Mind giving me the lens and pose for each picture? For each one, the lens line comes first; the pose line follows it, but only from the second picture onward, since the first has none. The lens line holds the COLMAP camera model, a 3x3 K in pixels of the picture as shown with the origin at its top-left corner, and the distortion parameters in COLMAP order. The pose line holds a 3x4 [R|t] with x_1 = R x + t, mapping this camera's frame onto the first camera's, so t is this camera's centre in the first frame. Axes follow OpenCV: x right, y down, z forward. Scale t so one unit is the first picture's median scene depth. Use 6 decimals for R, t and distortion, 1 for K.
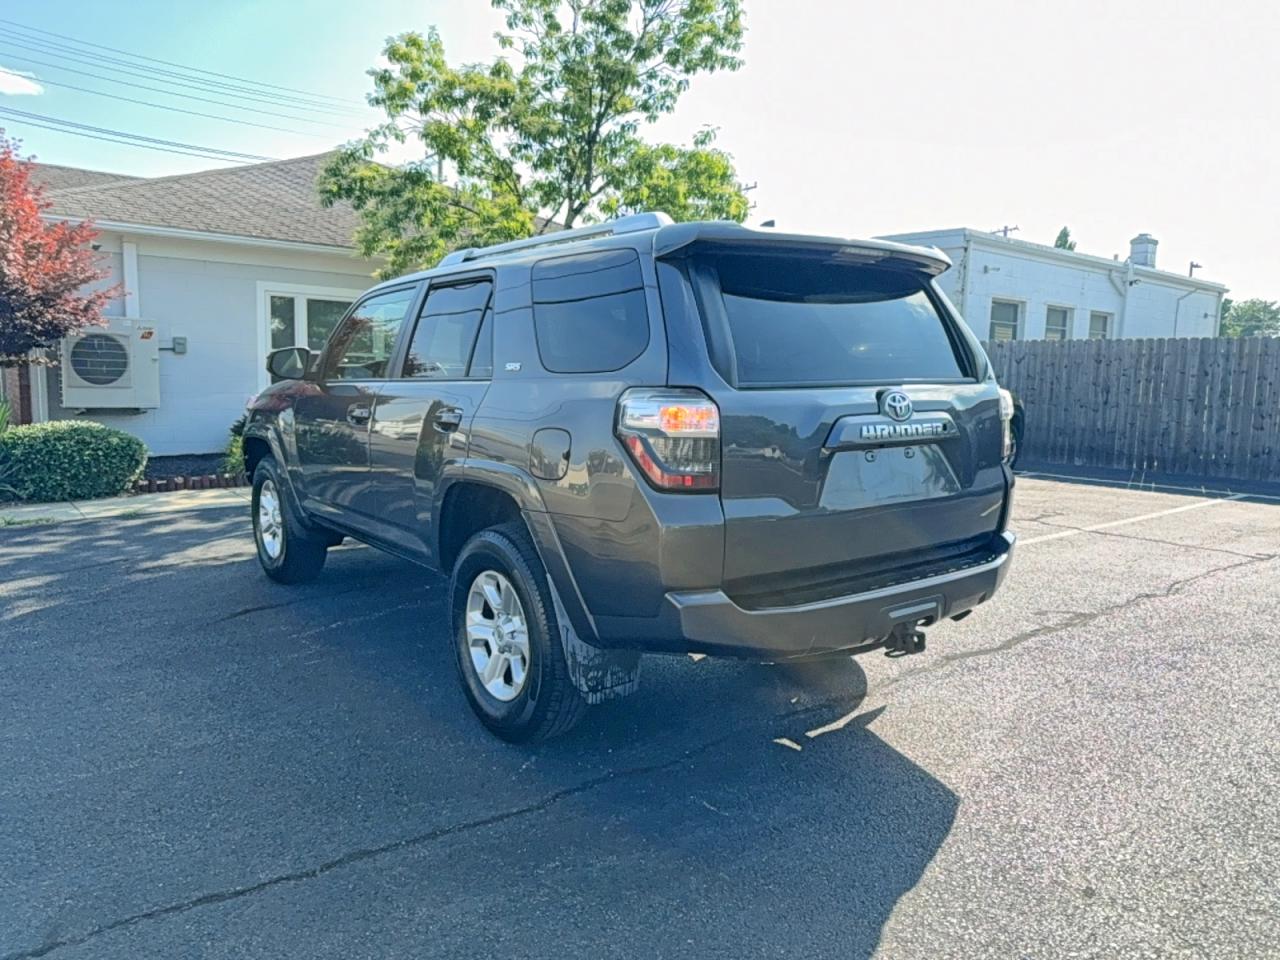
lens RADIAL K [[919.7, 0, 639.8], [0, 919.7, 475.5], [0, 0, 1]] dist [-0.021311, 0.013425]
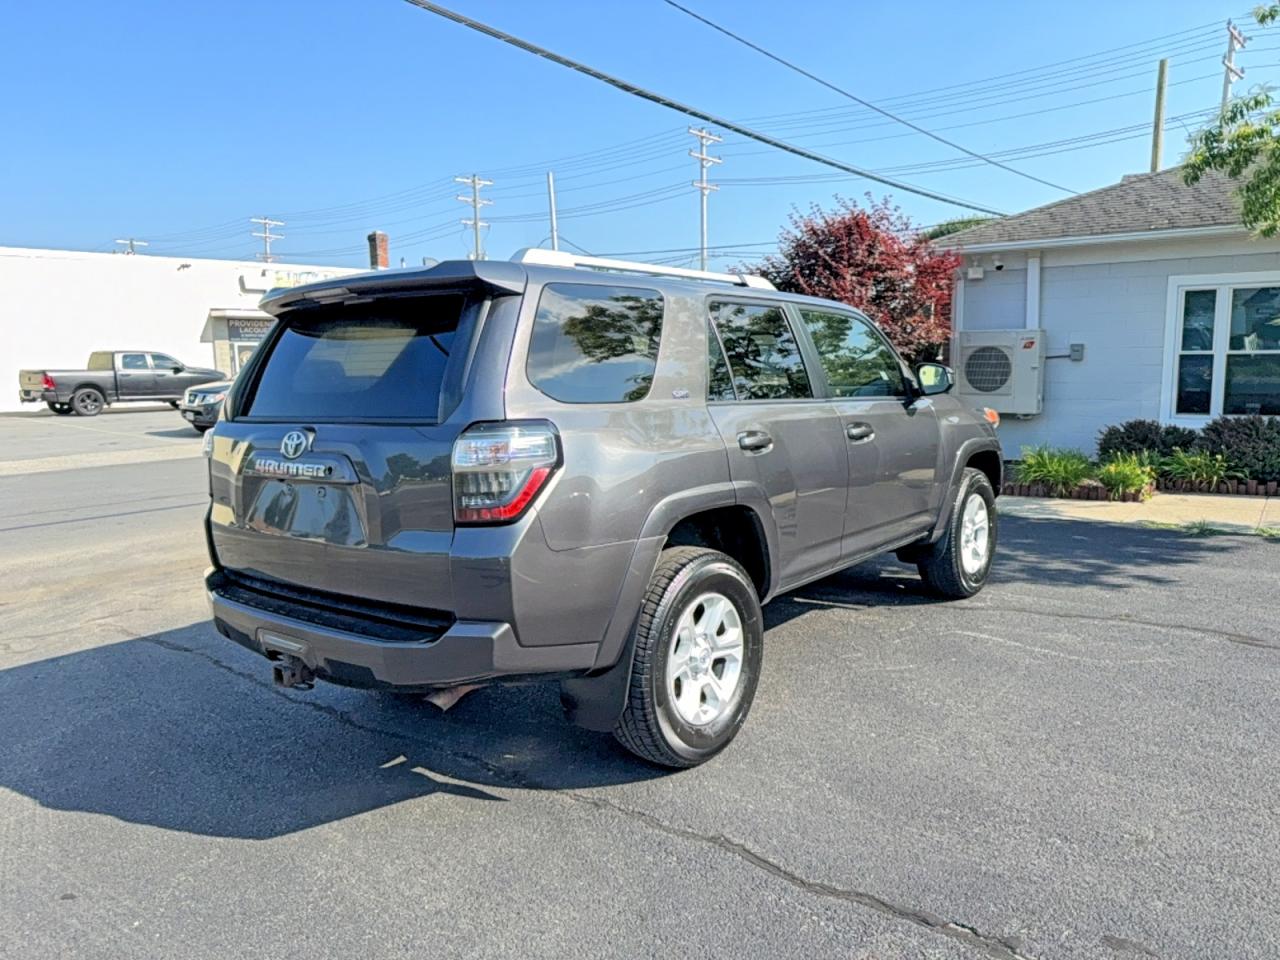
lens RADIAL K [[919.7, 0, 639.8], [0, 919.7, 482.3], [0, 0, 1]] dist [-0.021311, 0.013425]
pose [[0.221686, 0.100713, -0.969903, 0.403901], [-0.082449, 0.993026, 0.084269, -0.048051], [0.971626, 0.061286, 0.228443, 0.331031]]
